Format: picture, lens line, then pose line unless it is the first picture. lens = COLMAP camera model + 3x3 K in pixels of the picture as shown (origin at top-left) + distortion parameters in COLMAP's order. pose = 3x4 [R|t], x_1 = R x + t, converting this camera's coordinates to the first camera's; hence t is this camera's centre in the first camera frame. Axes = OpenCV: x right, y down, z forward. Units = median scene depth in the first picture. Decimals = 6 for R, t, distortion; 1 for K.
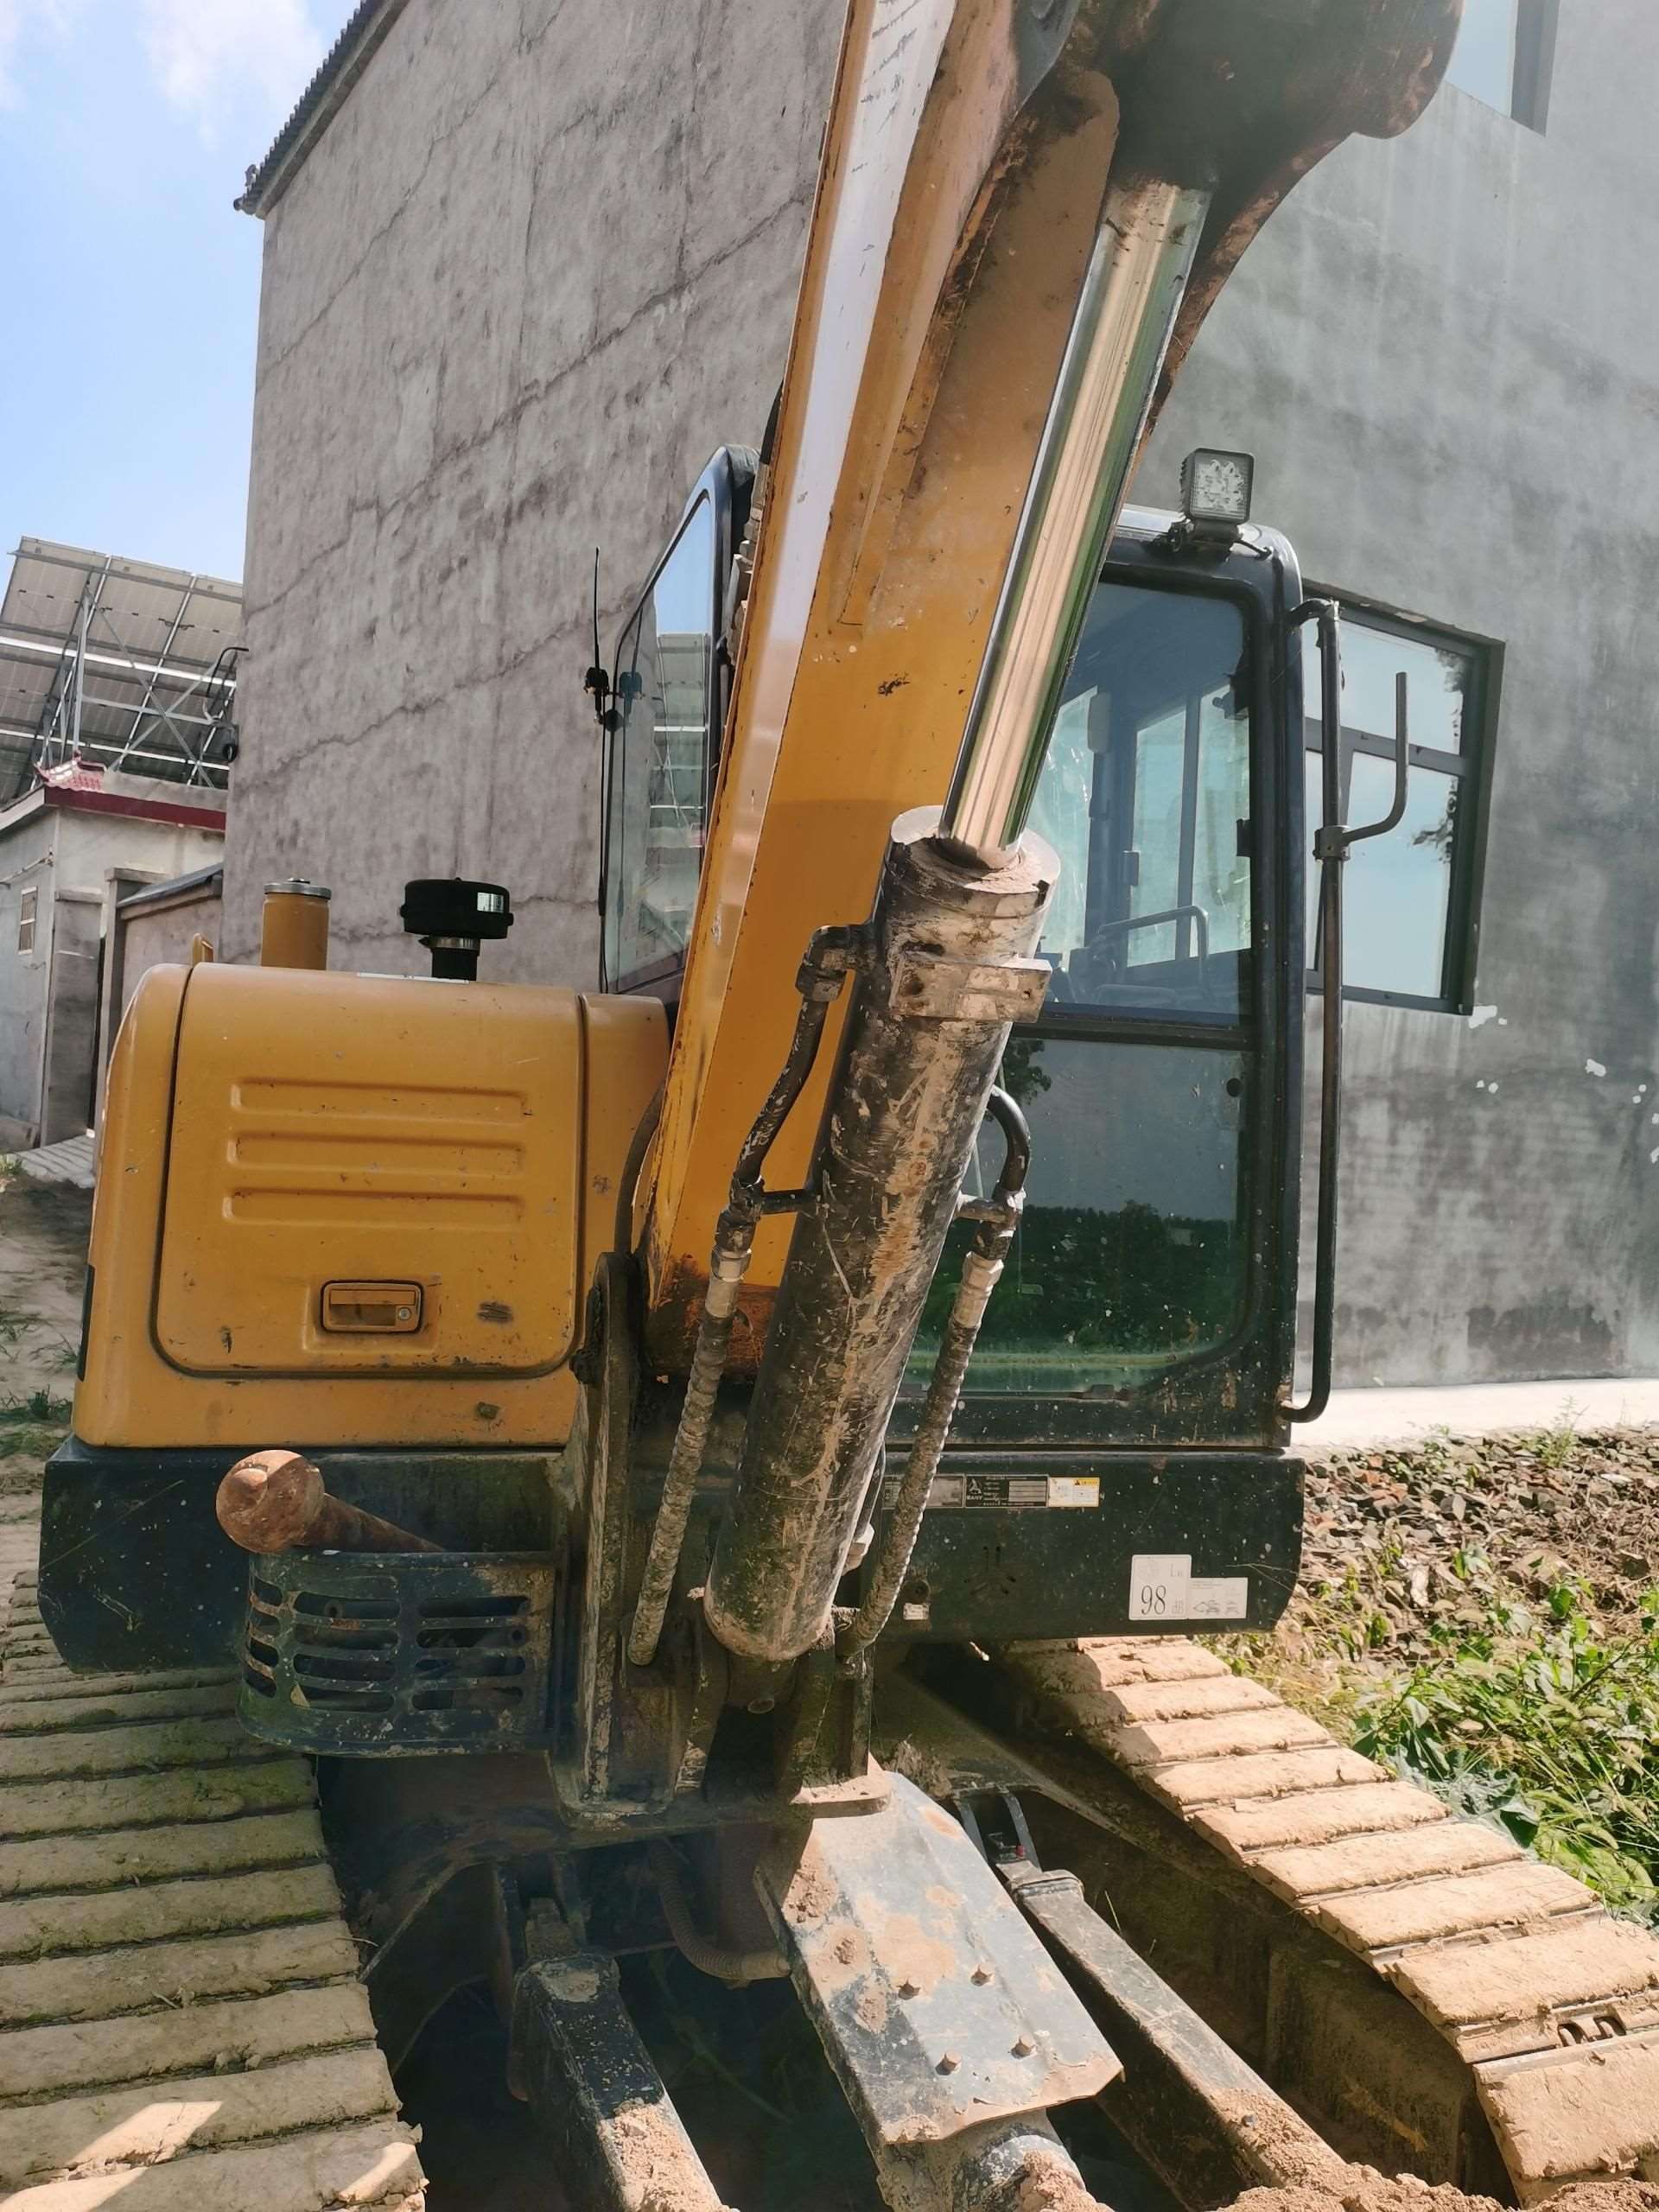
lens RADIAL K [[1866.0, 0, 992.8], [0, 1866.0, 1109.3], [0, 0, 1]] dist [0.056109, -0.067176]
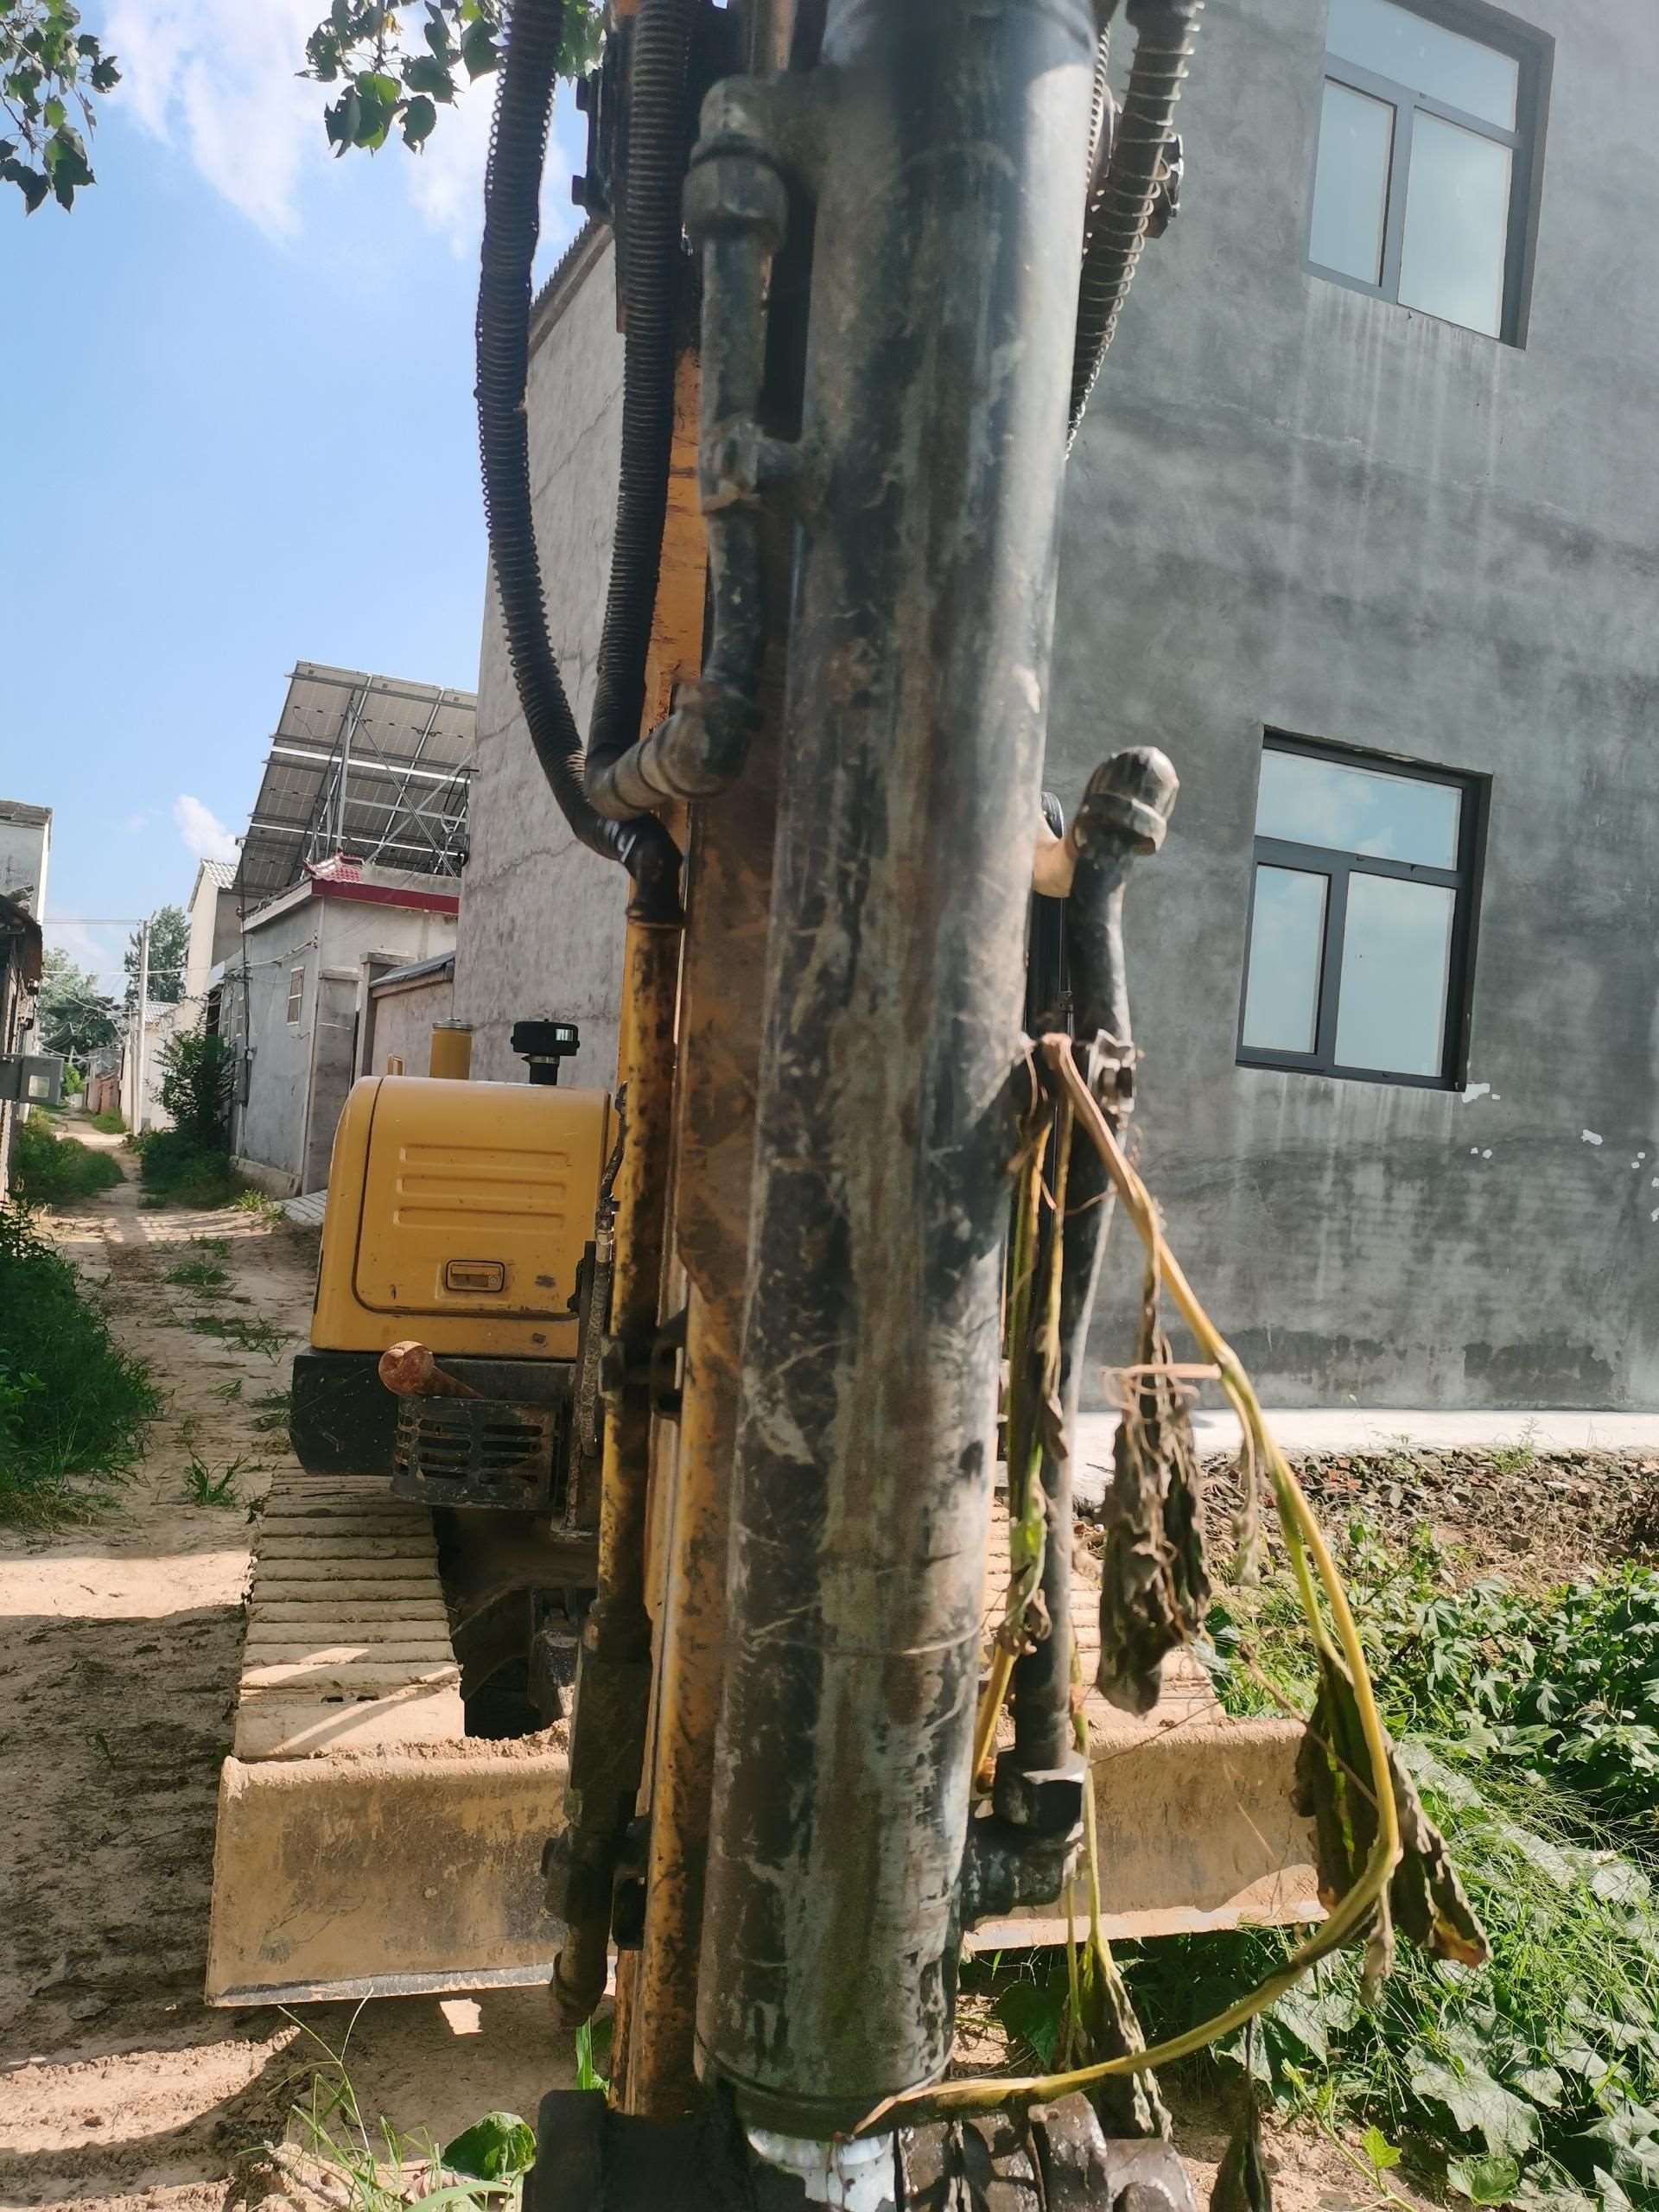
lens RADIAL K [[1866.0, 0, 992.8], [0, 1866.0, 1109.3], [0, 0, 1]] dist [0.056109, -0.067176]
pose [[0.993195, 0.005225, -0.116346, 0.098499], [-0.008967, 0.999458, -0.031662, 0.000544], [0.116118, 0.032490, 0.992704, -0.190848]]
